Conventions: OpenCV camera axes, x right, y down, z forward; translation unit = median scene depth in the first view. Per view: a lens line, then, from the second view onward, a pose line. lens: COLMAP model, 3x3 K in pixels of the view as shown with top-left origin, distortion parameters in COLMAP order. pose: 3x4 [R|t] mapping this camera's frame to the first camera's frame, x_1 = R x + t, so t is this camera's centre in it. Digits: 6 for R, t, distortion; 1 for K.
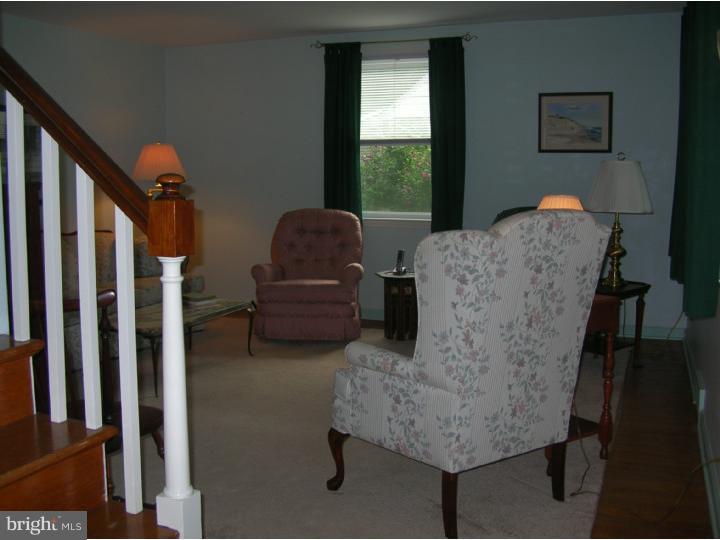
lens RADIAL K [[786.7, 0, 344.4], [0, 786.7, 271.0], [0, 0, 1]] dist [-0.214387, 0.208026]
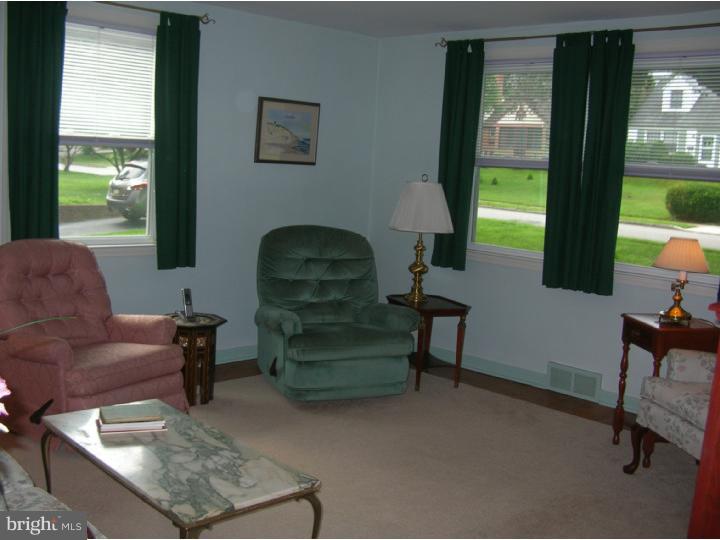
lens RADIAL K [[786.7, 0, 344.4], [0, 786.7, 271.0], [0, 0, 1]] dist [-0.214387, 0.208026]
pose [[0.421316, -0.093226, 0.902110, -0.543496], [0.063036, 0.995307, 0.073417, -0.089057], [-0.904720, 0.025934, 0.425216, 0.531529]]
